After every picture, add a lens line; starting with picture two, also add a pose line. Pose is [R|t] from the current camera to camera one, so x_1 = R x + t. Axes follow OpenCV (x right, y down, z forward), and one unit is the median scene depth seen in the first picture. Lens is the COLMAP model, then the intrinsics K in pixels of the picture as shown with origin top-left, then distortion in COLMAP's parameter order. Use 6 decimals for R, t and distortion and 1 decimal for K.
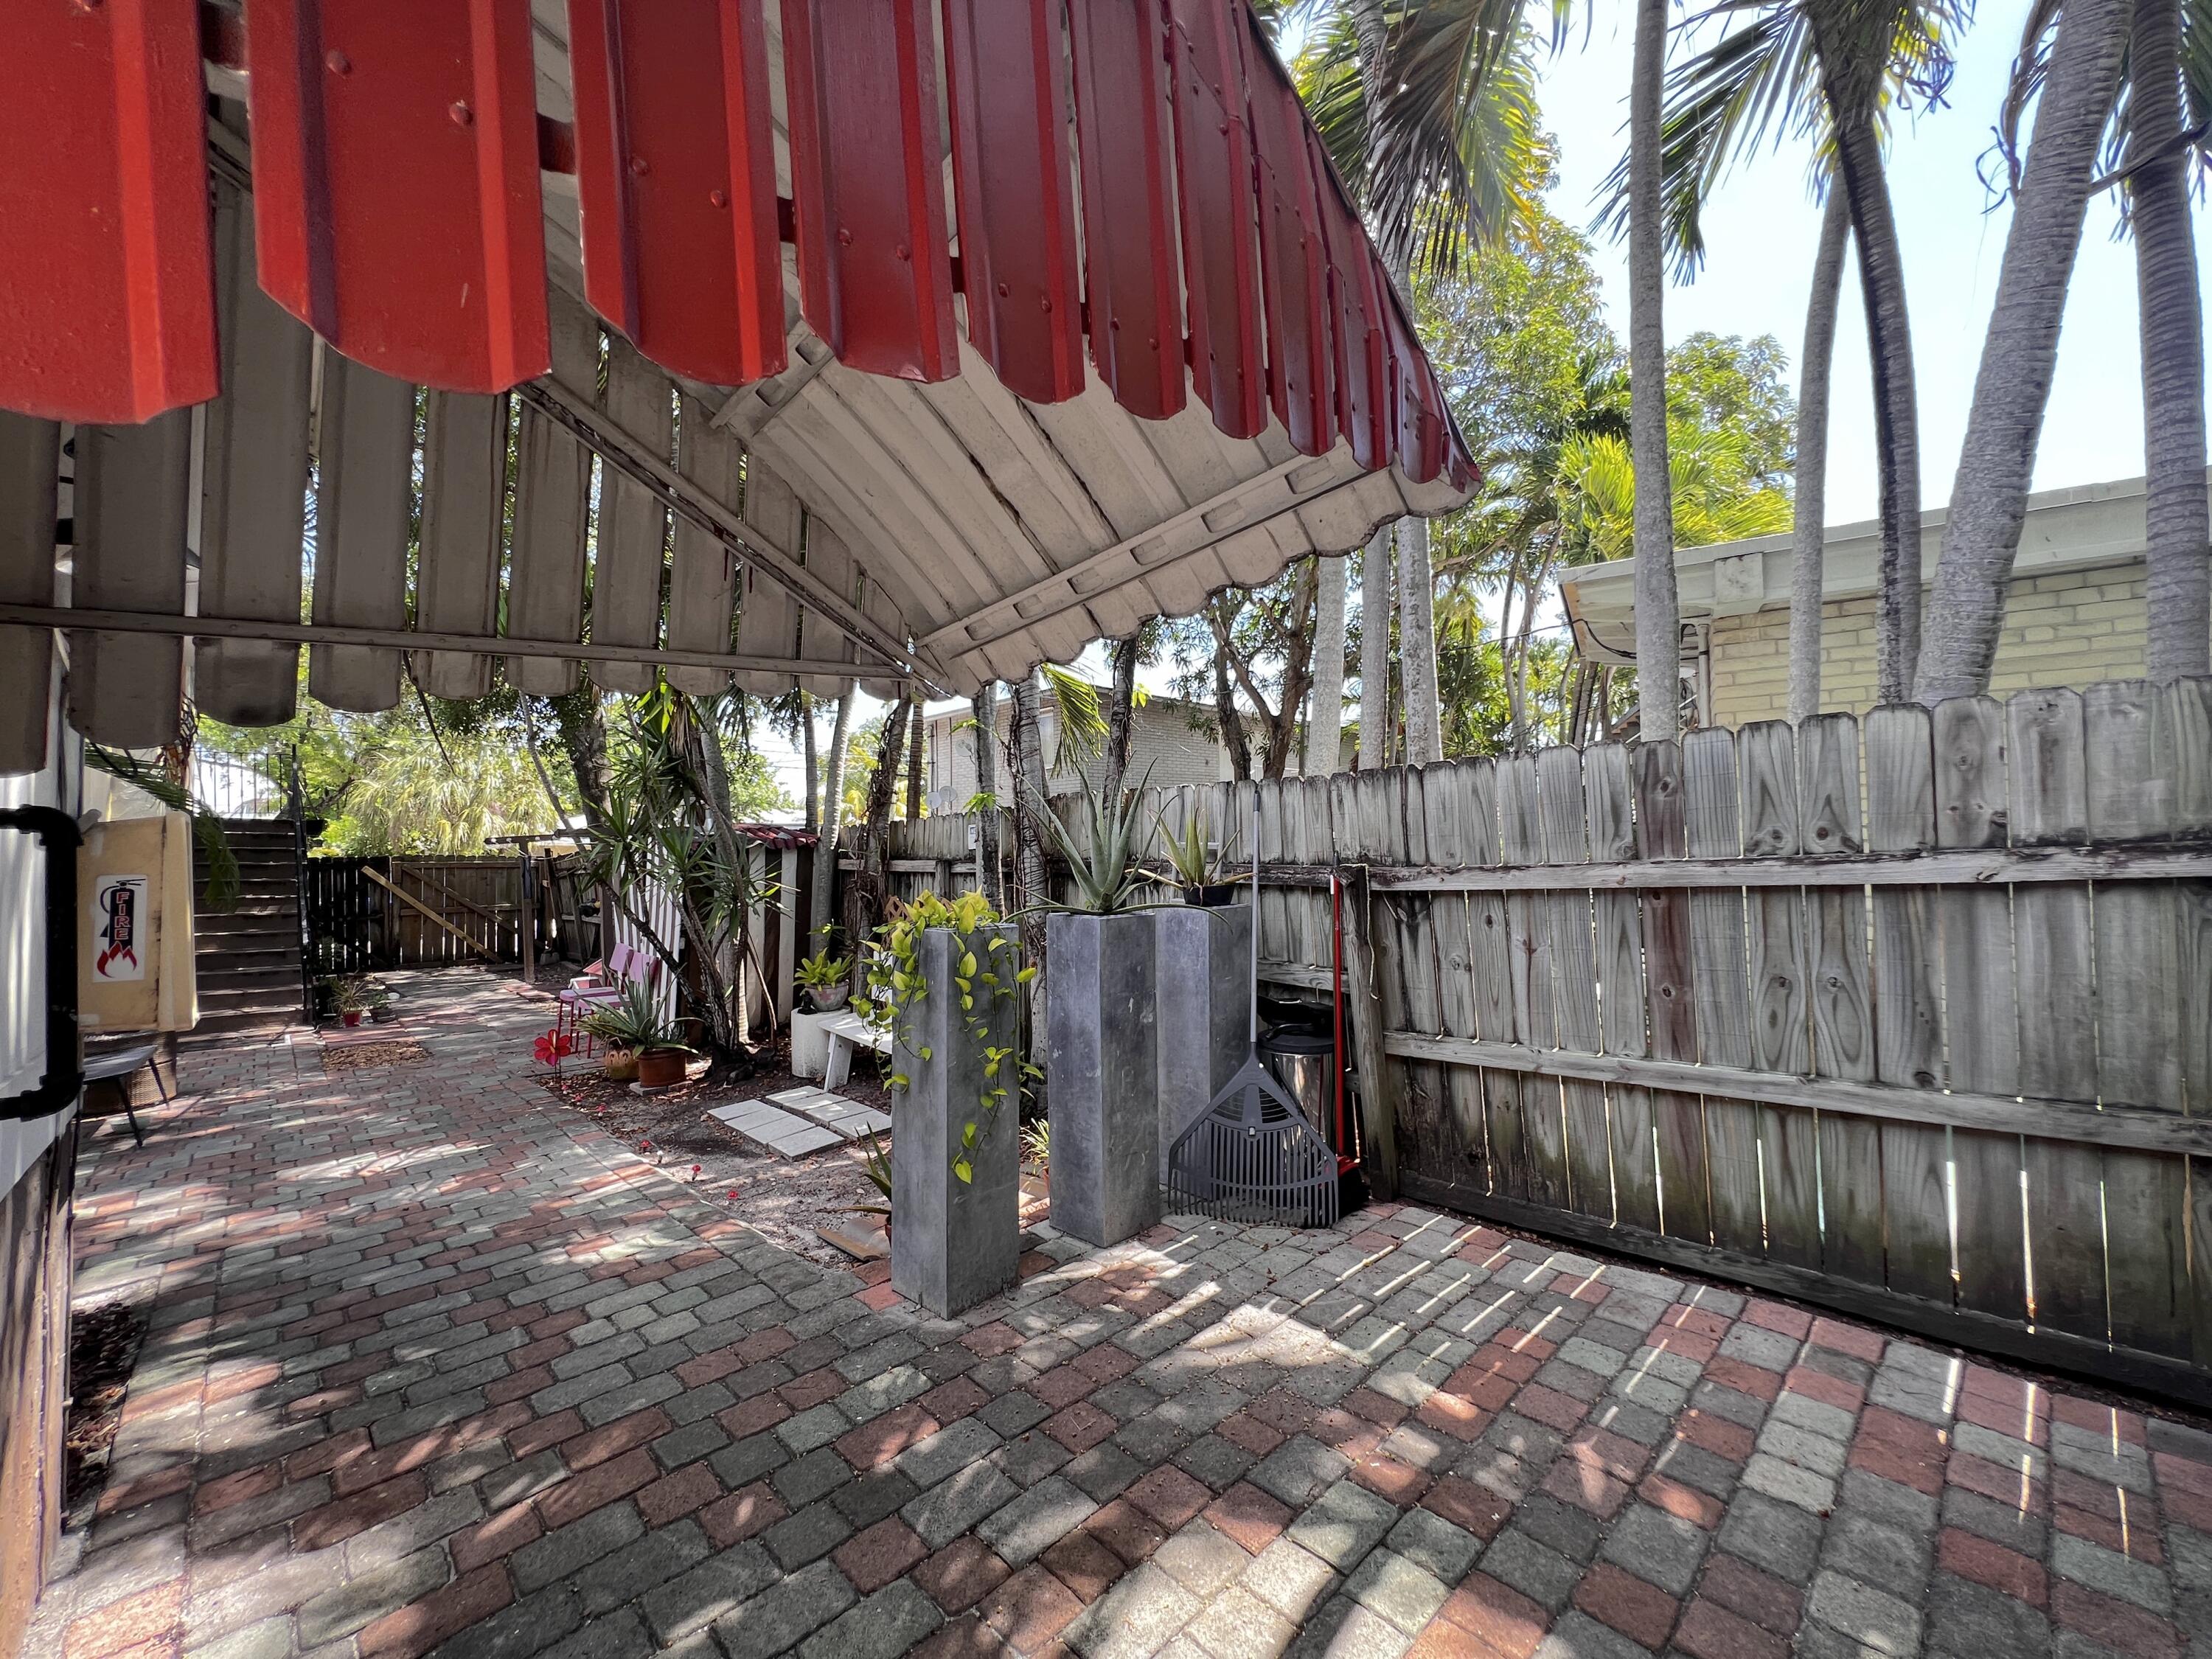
lens RADIAL K [[893.5, 0, 1107.9], [0, 893.5, 835.7], [0, 0, 1]] dist [-0.003069, 0.000527]
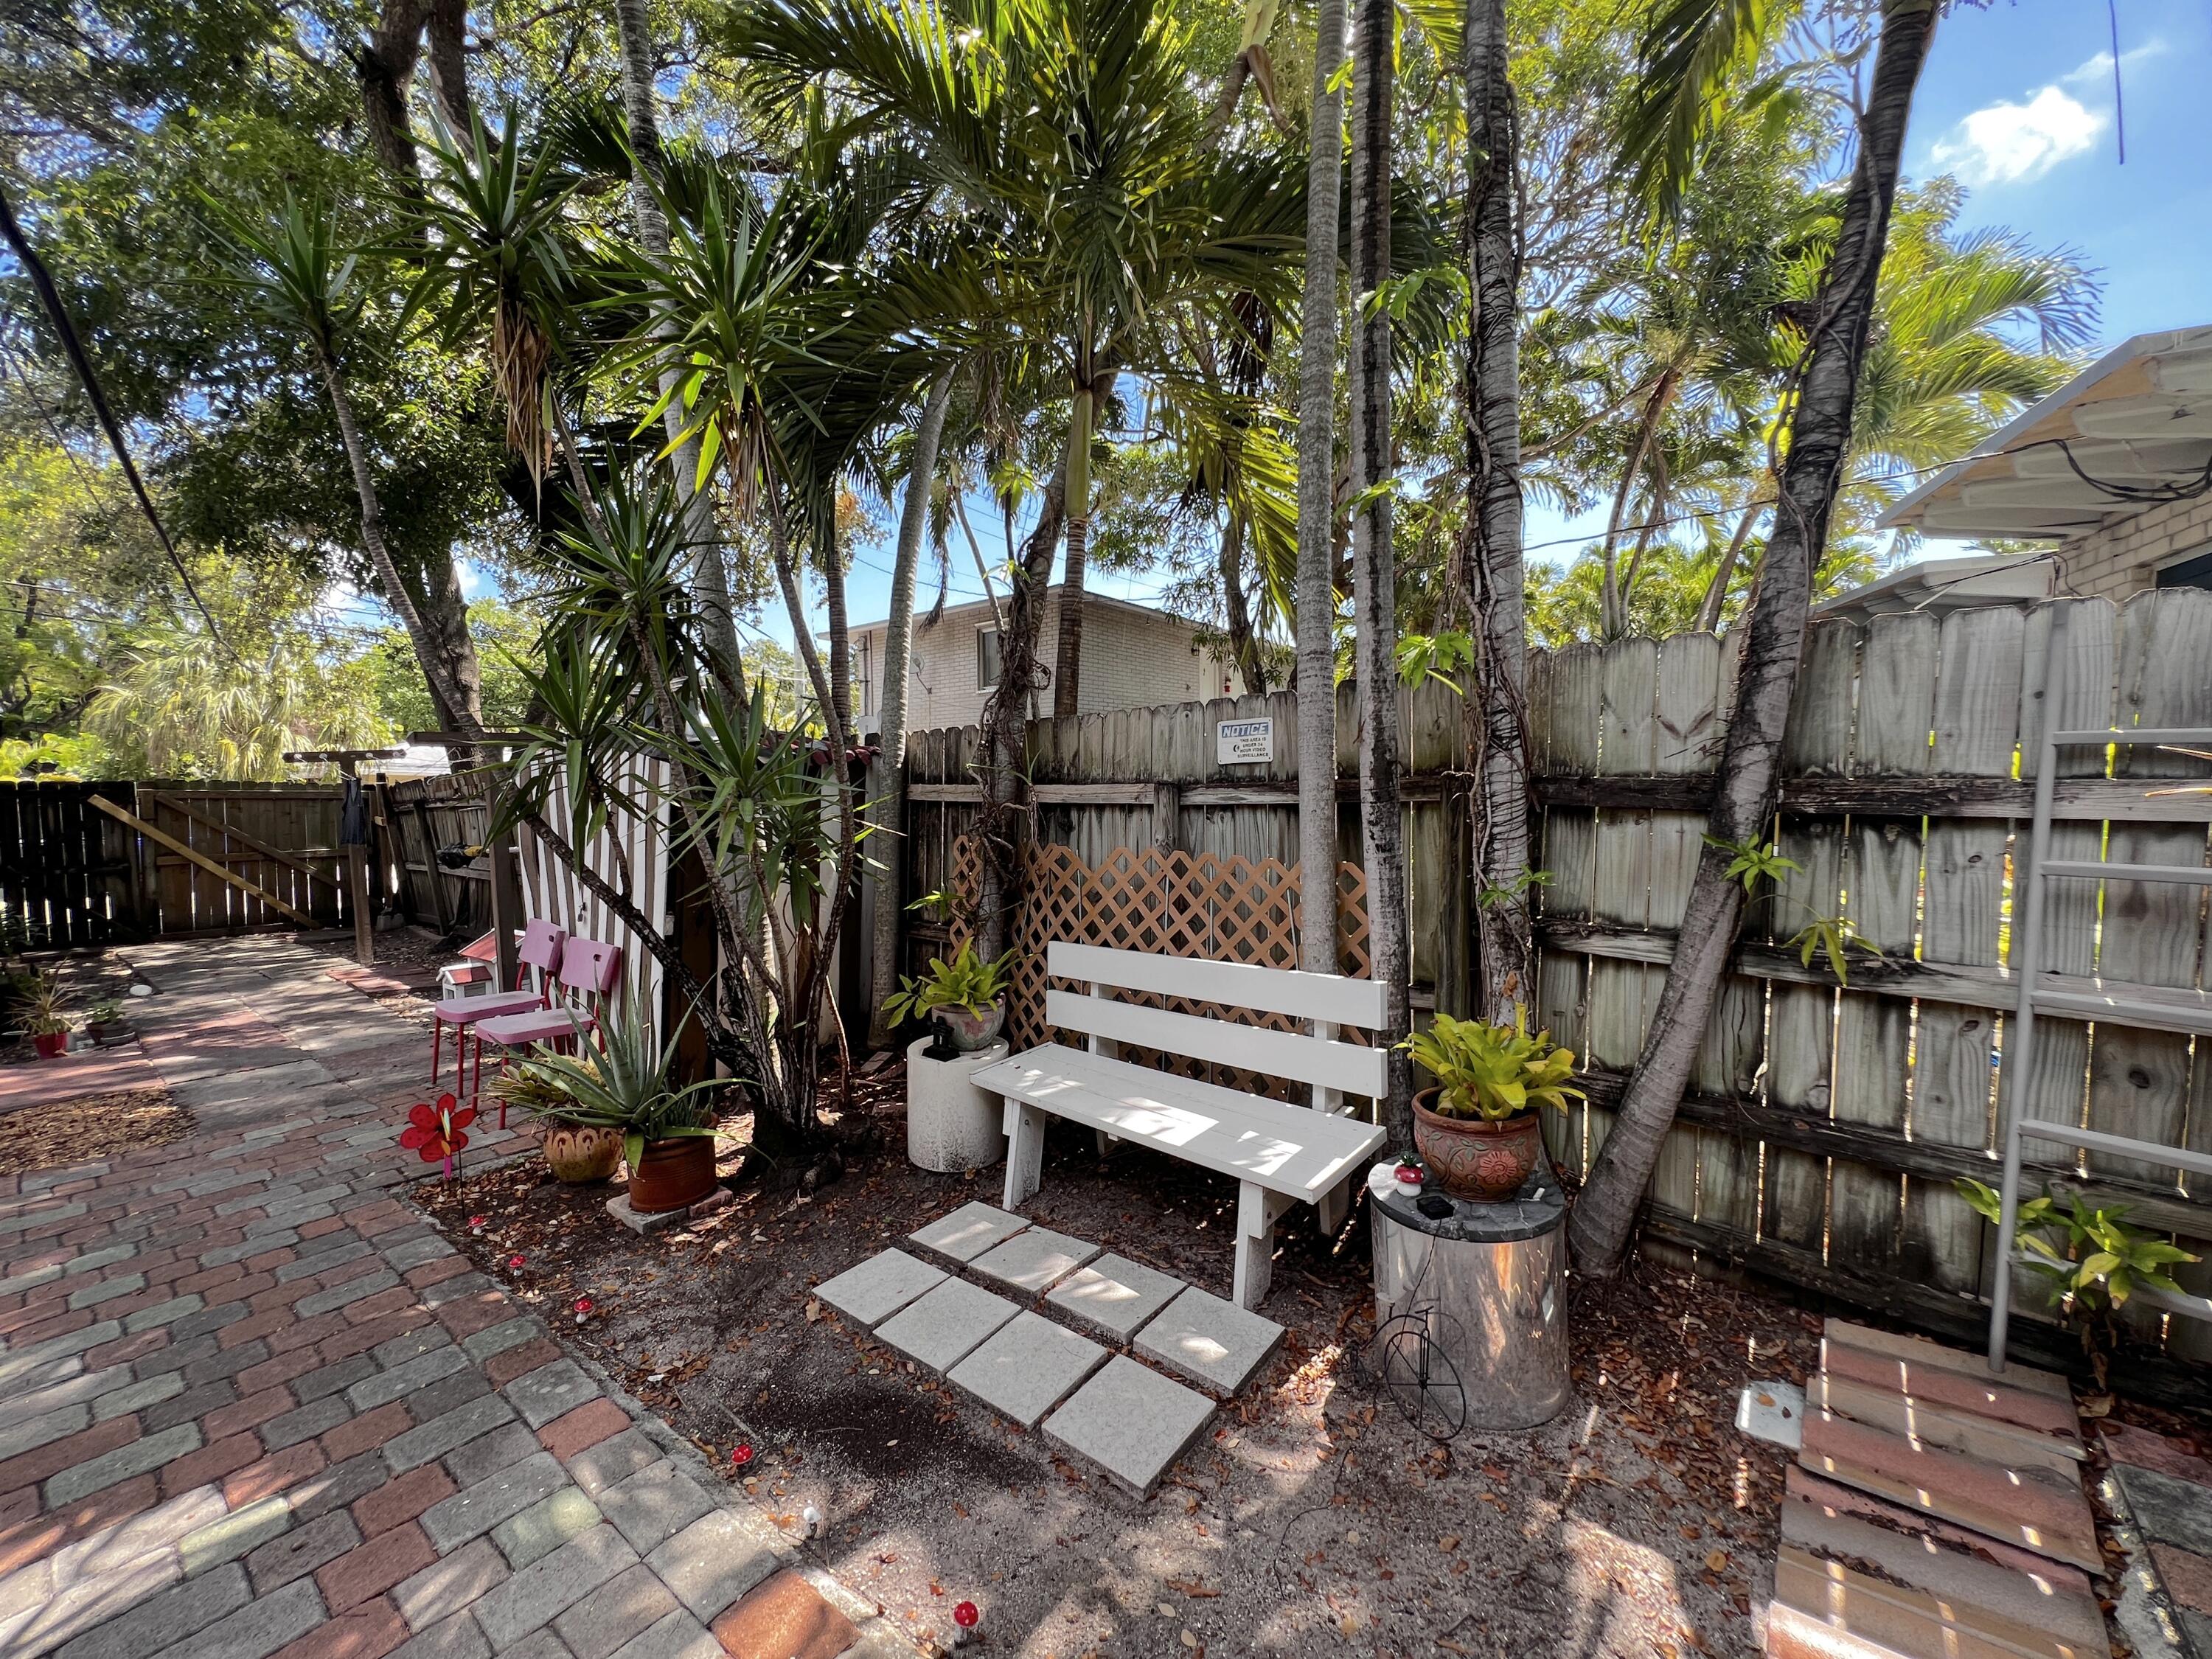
lens RADIAL K [[900.5, 0, 1113.9], [0, 900.5, 835.5], [0, 0, 1]] dist [0.001680, 0.000232]
pose [[0.991472, 0.001918, 0.130306, -0.228333], [-0.010613, 0.997759, 0.066067, 0.018052], [-0.129887, -0.066887, 0.989270, 0.331905]]
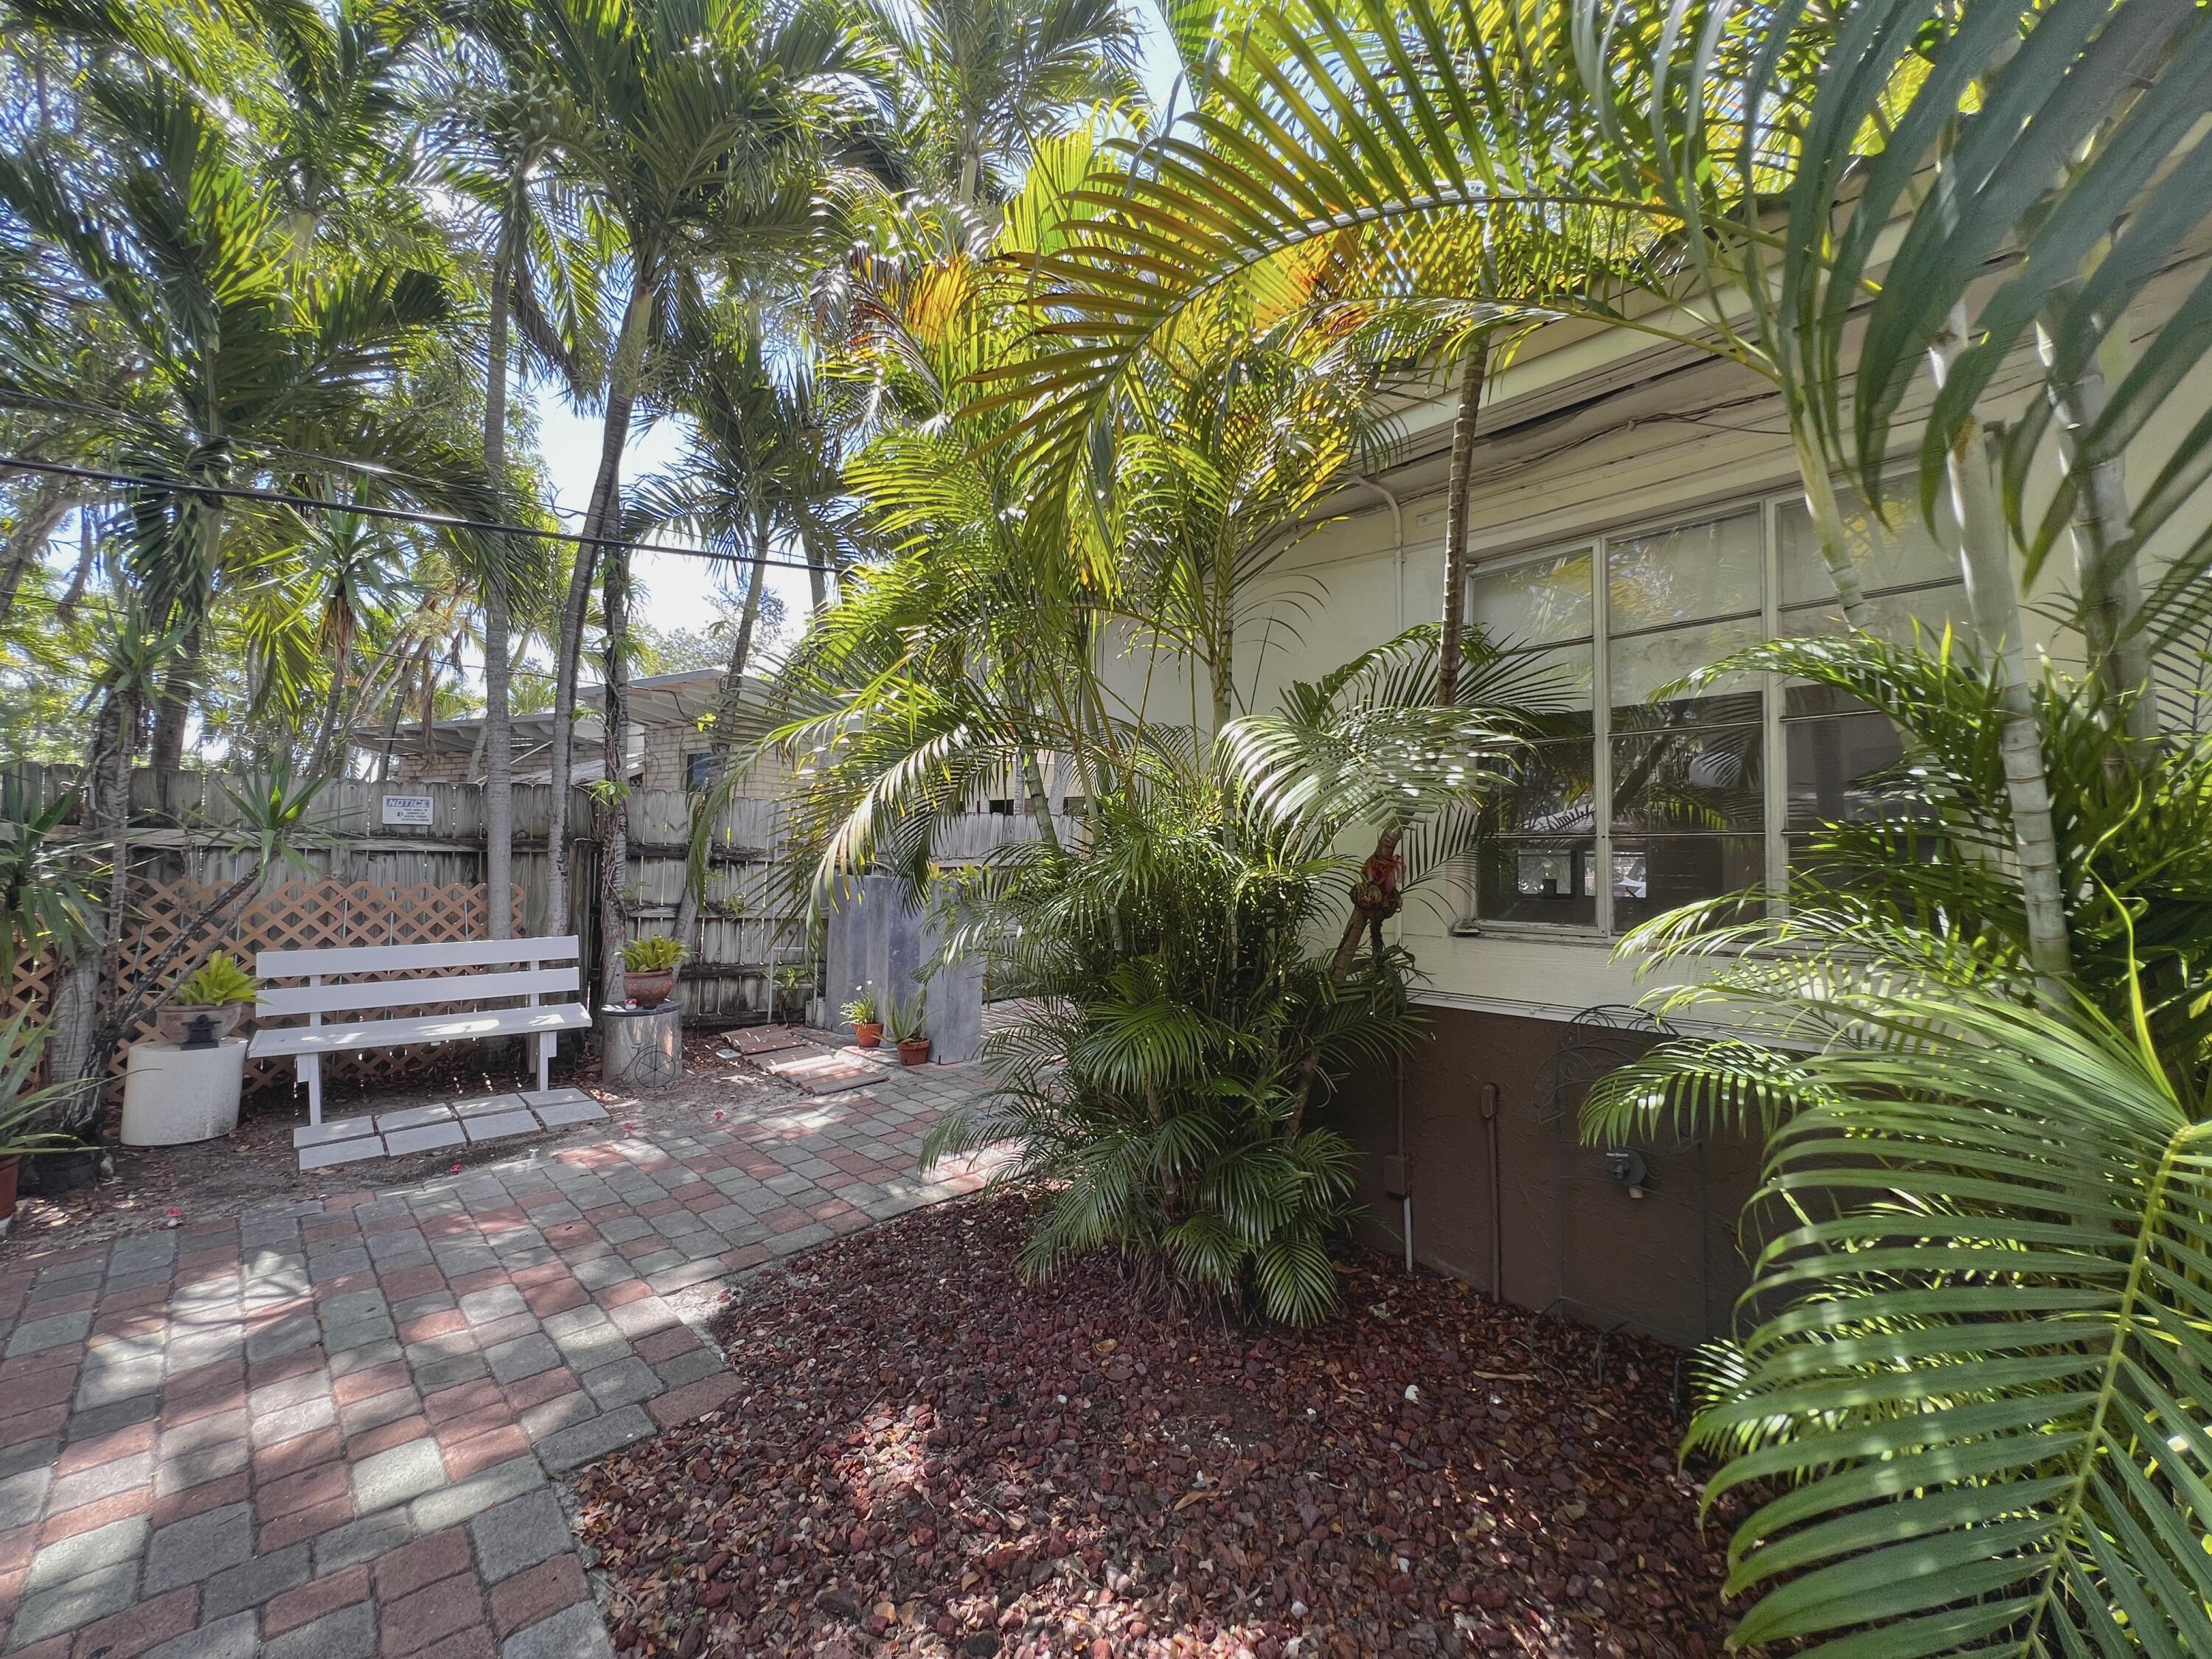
lens RADIAL K [[905.9, 0, 1110.0], [0, 905.9, 834.9], [0, 0, 1]] dist [0.000472, 0.000191]
pose [[-0.006896, 0.049453, 0.998753, -0.789035], [-0.041575, 0.997899, -0.049698, 0.030839], [-0.999112, -0.041865, -0.004826, 0.232249]]
